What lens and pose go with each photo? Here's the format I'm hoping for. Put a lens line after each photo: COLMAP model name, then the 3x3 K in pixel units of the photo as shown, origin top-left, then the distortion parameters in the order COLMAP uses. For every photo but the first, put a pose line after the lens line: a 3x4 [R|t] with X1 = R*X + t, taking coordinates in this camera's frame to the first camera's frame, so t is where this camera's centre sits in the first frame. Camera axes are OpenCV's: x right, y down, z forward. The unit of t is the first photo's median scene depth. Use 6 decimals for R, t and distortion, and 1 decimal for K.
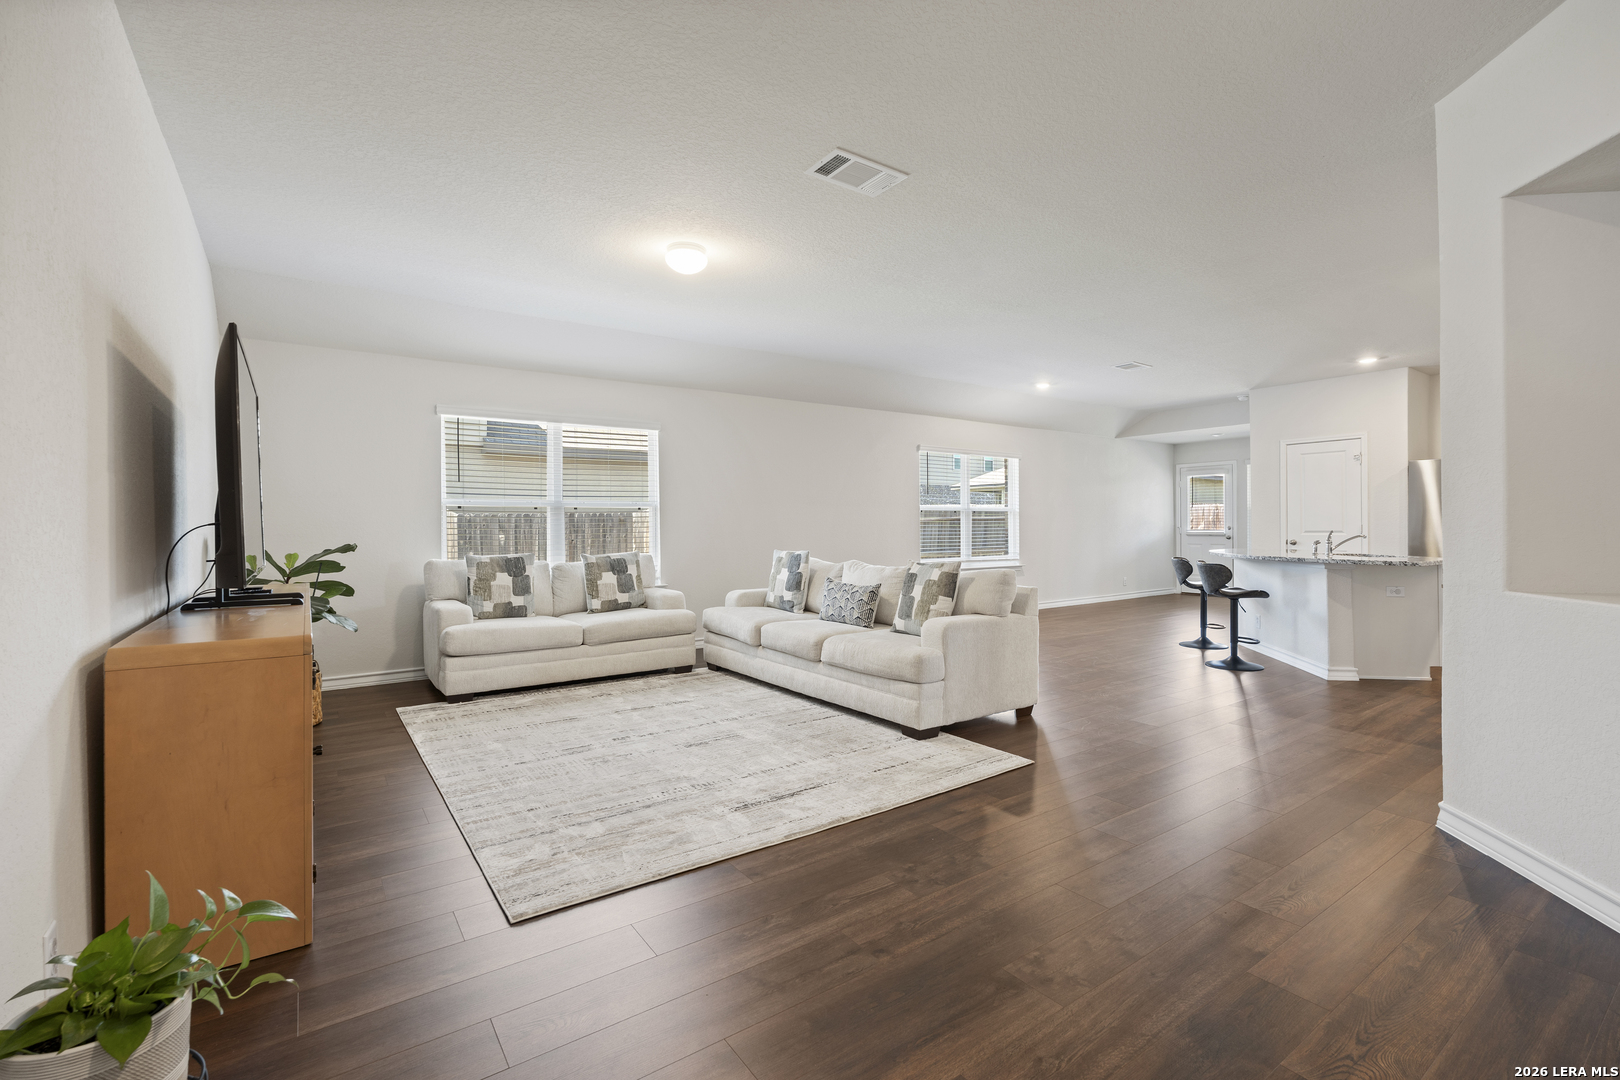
lens RADIAL K [[726.0, 0, 811.7], [0, 726.0, 532.0], [0, 0, 1]] dist [-0.002366, -0.000468]
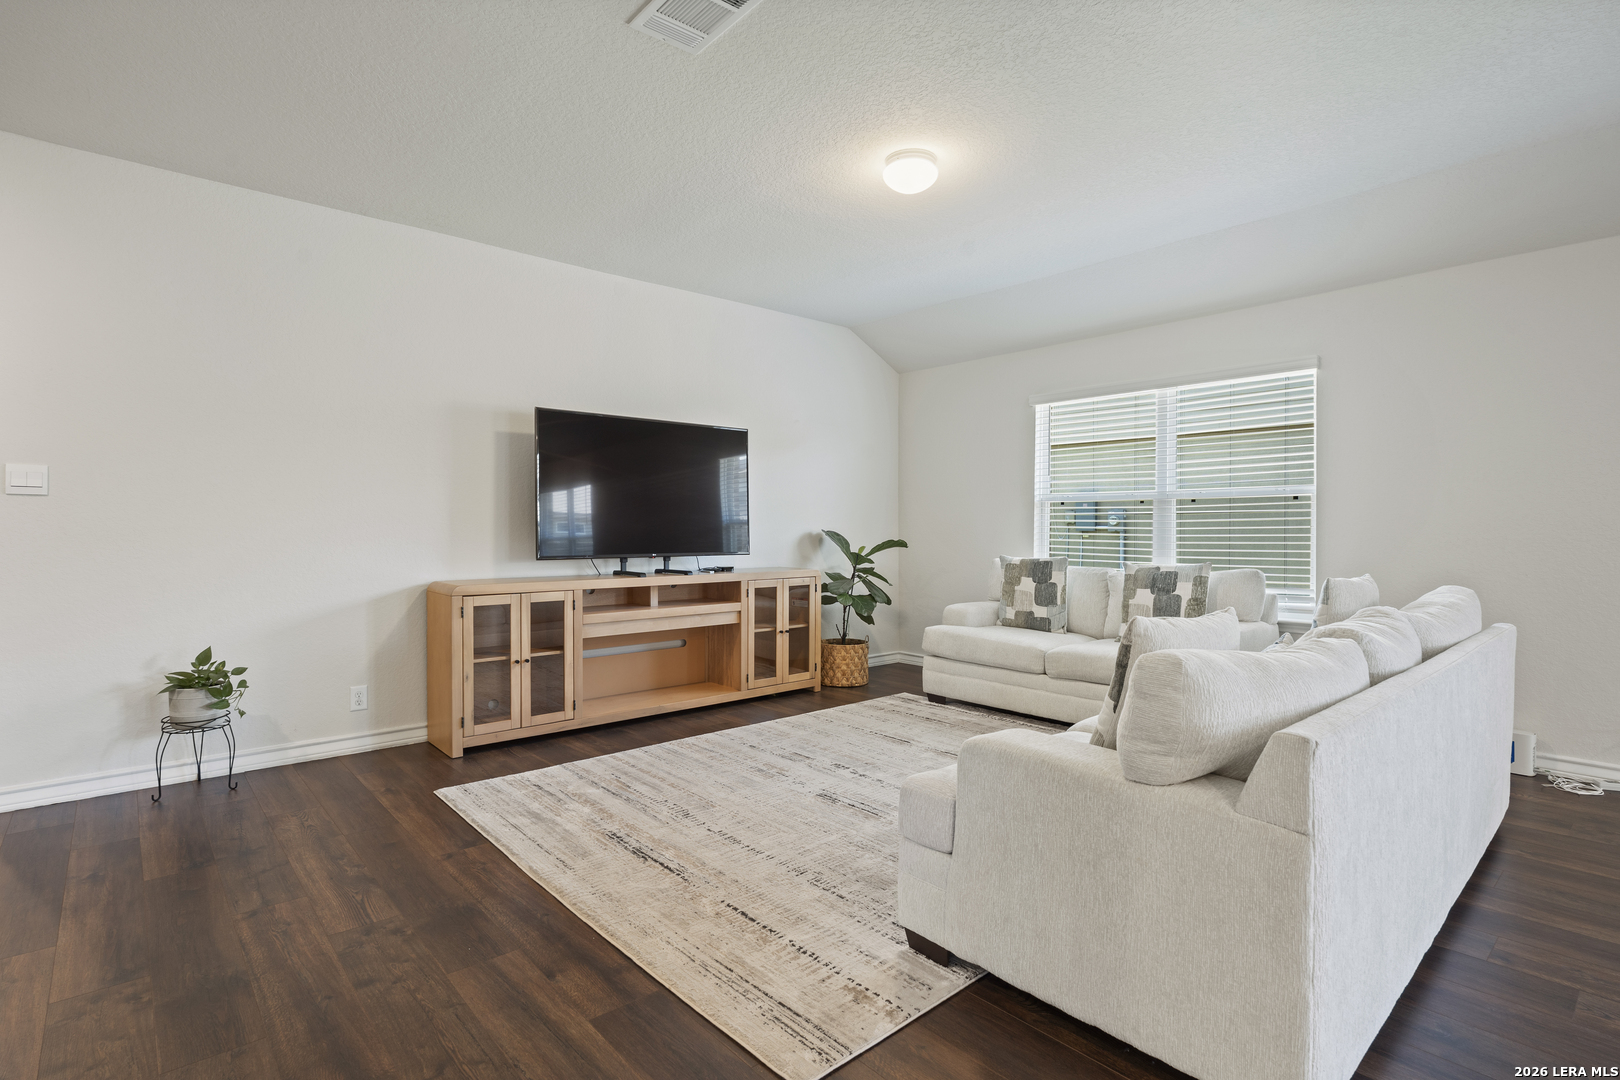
lens RADIAL K [[788.1, 0, 800.5], [0, 788.1, 541.3], [0, 0, 1]] dist [-0.003005, -0.000440]
pose [[0.097406, 0.022597, -0.994988, 0.694423], [-0.009074, 0.999721, 0.021816, -0.008348], [0.995203, 0.006903, 0.097583, 0.882314]]
